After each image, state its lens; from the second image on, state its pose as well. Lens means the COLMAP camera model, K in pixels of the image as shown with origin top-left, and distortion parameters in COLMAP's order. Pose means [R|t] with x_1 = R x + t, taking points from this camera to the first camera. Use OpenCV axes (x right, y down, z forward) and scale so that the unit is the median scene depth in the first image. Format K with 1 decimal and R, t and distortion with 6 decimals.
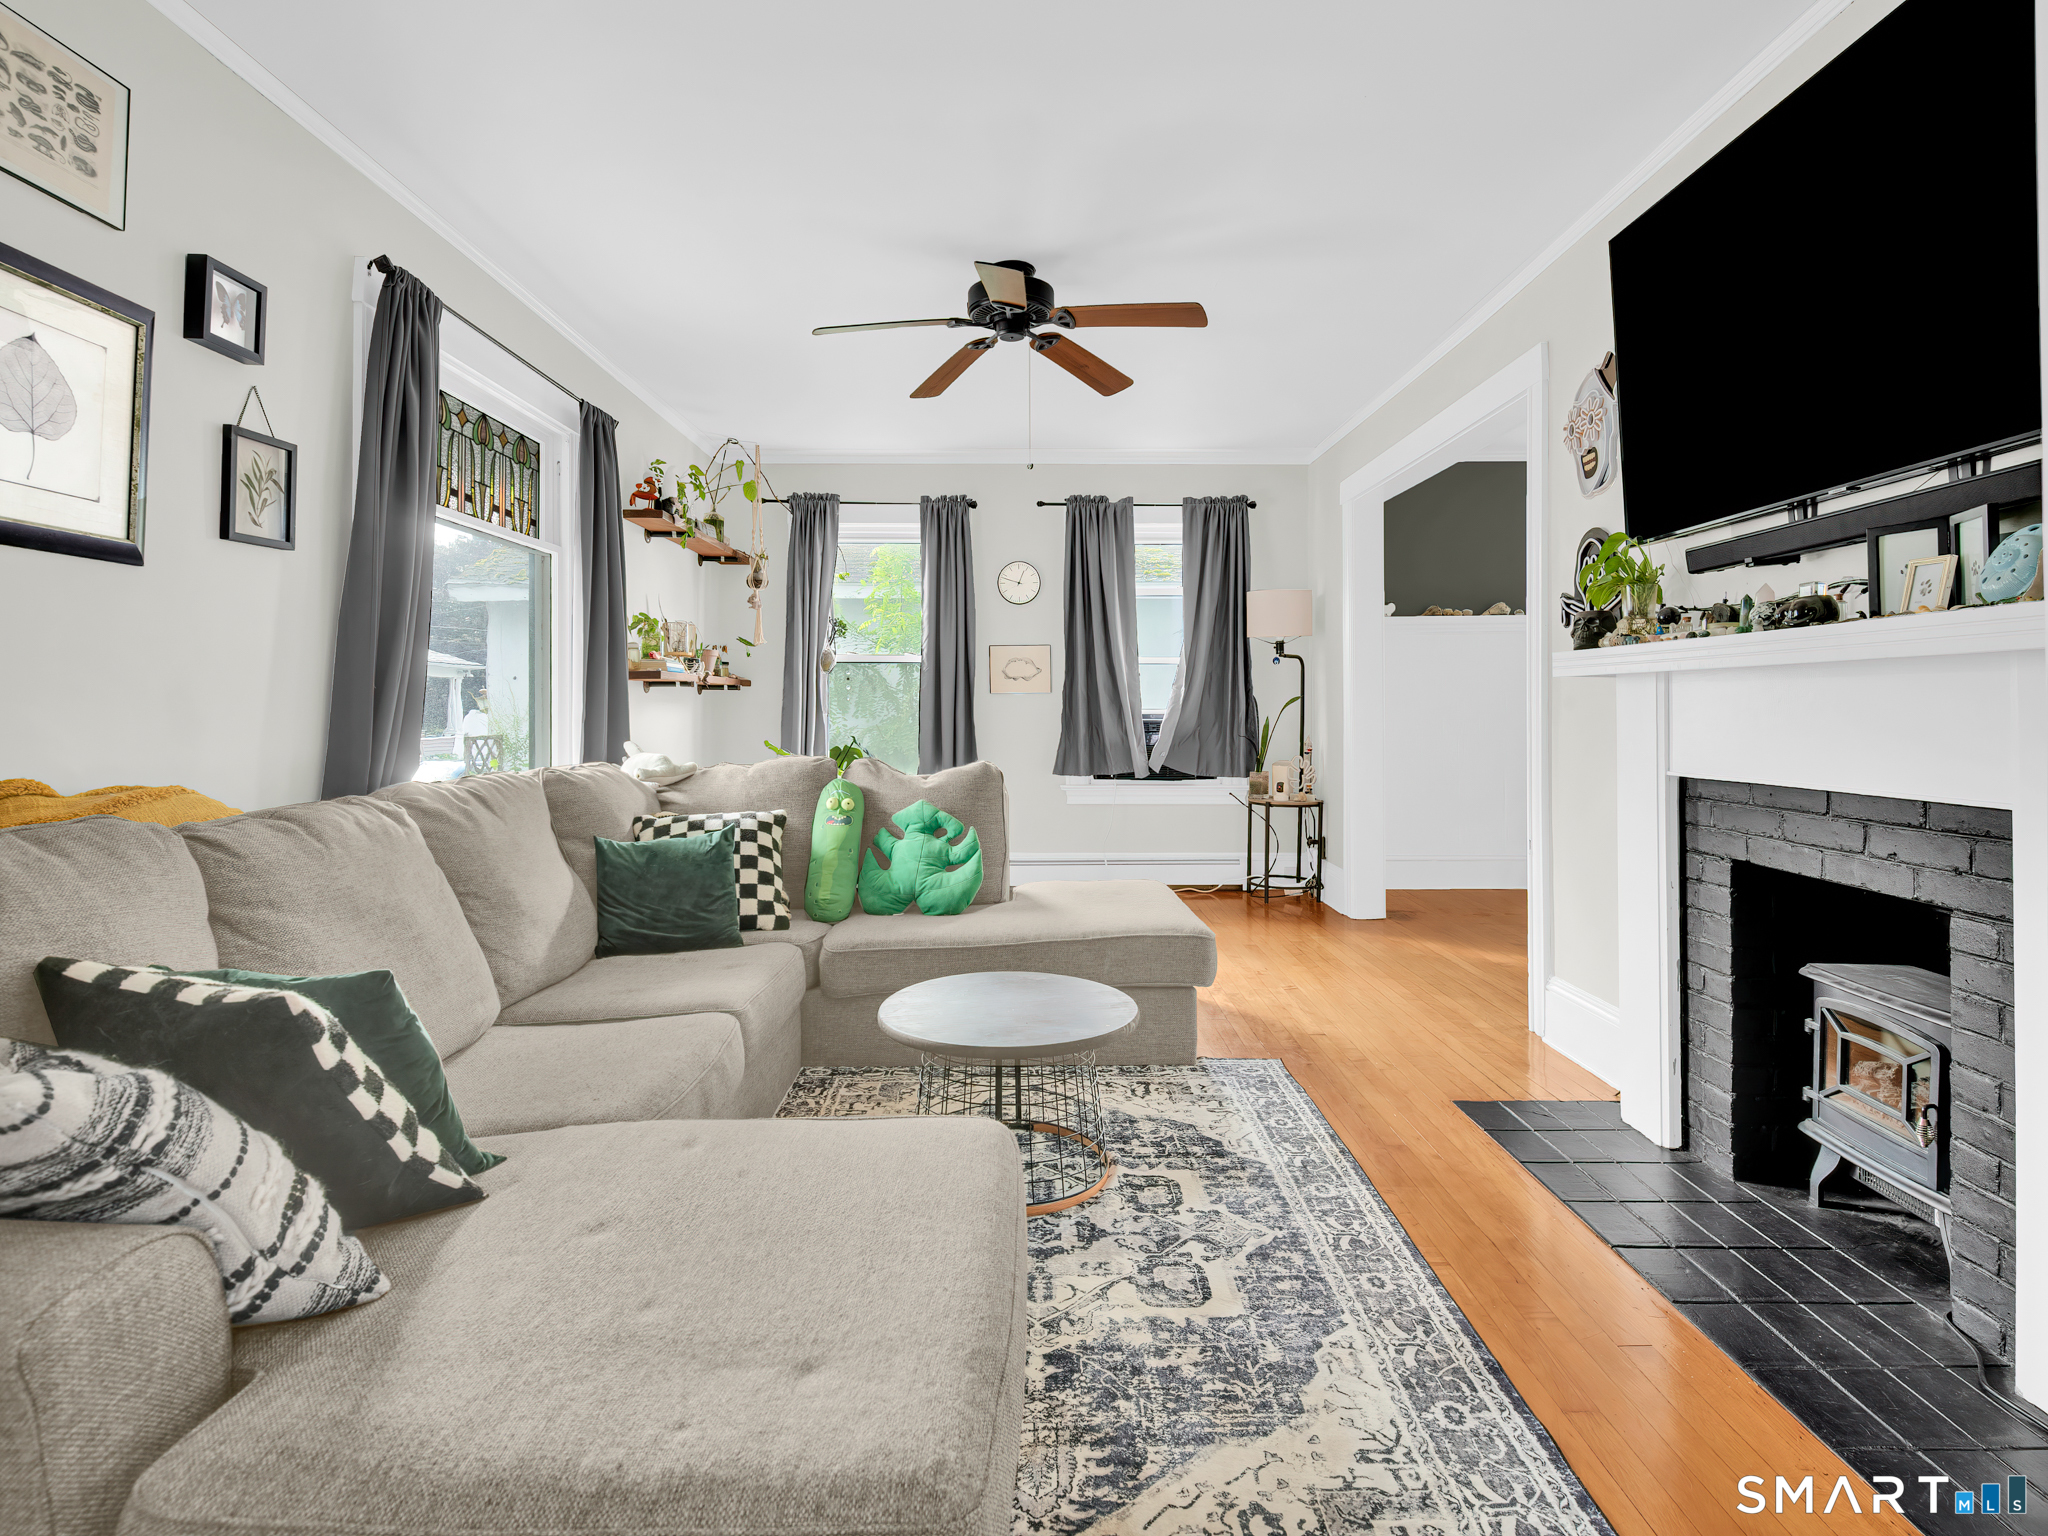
lens RADIAL K [[1085.0, 0, 1030.6], [0, 1085.0, 704.5], [0, 0, 1]] dist [0.019065, -0.016961]
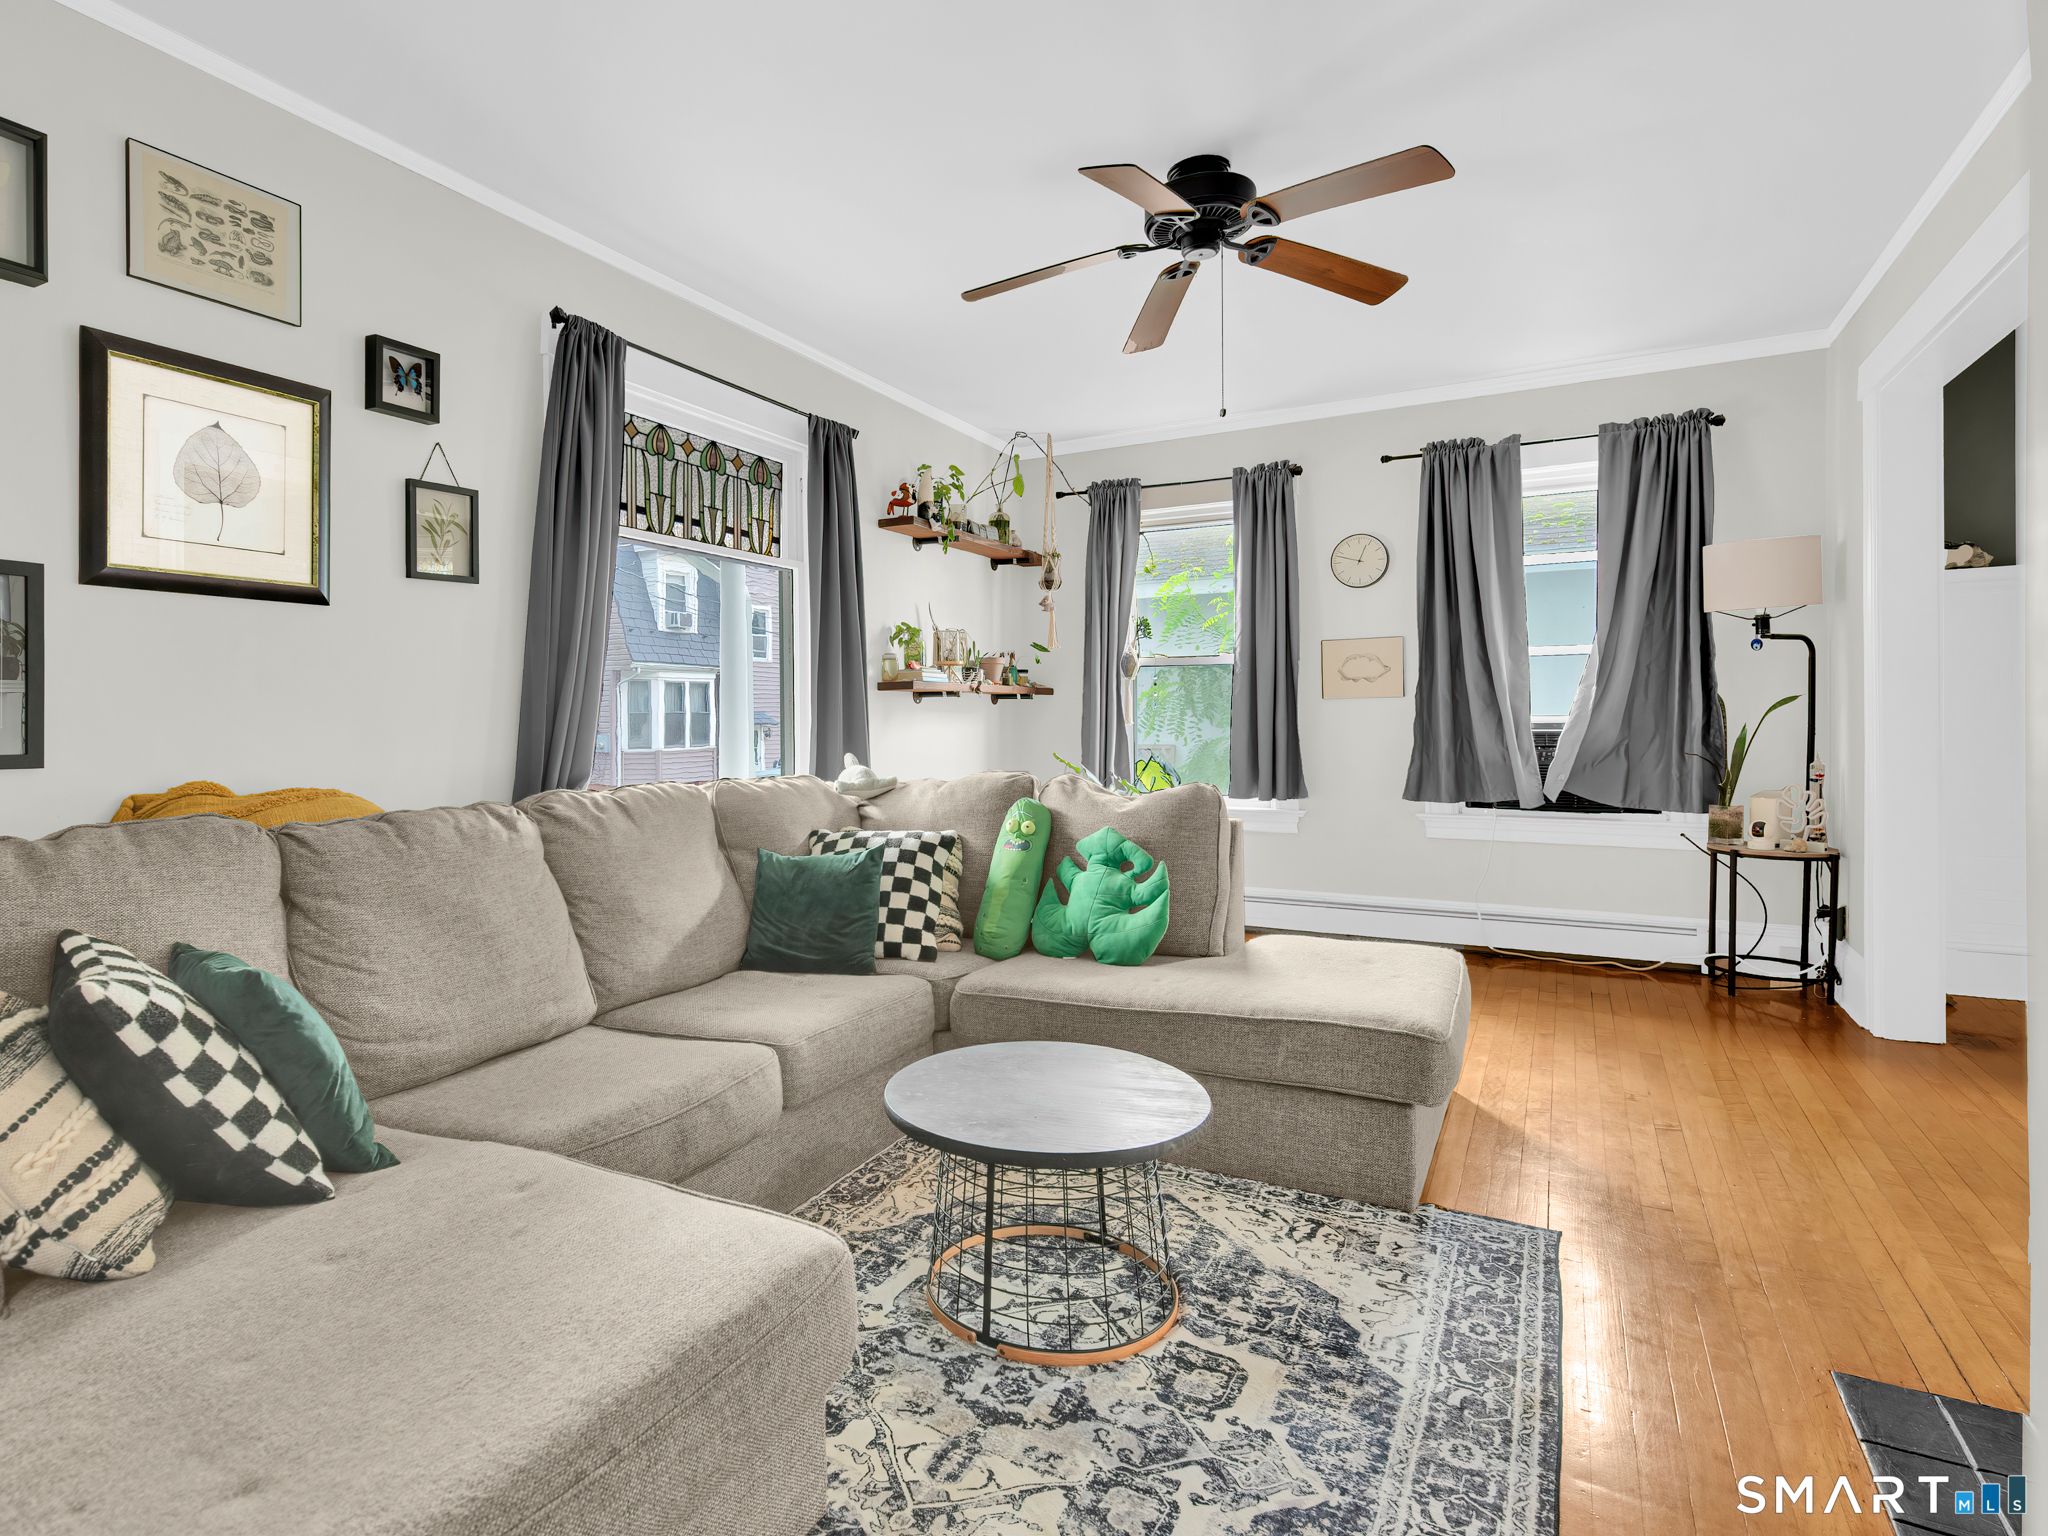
lens RADIAL K [[1126.1, 0, 886.3], [0, 1126.1, 730.4], [0, 0, 1]] dist [0.022108, -0.016336]
pose [[0.848200, 0.000108, -0.529676, 0.237408], [0.008380, 0.999872, 0.013623, -0.000708], [0.529610, -0.015994, 0.848090, 0.173685]]
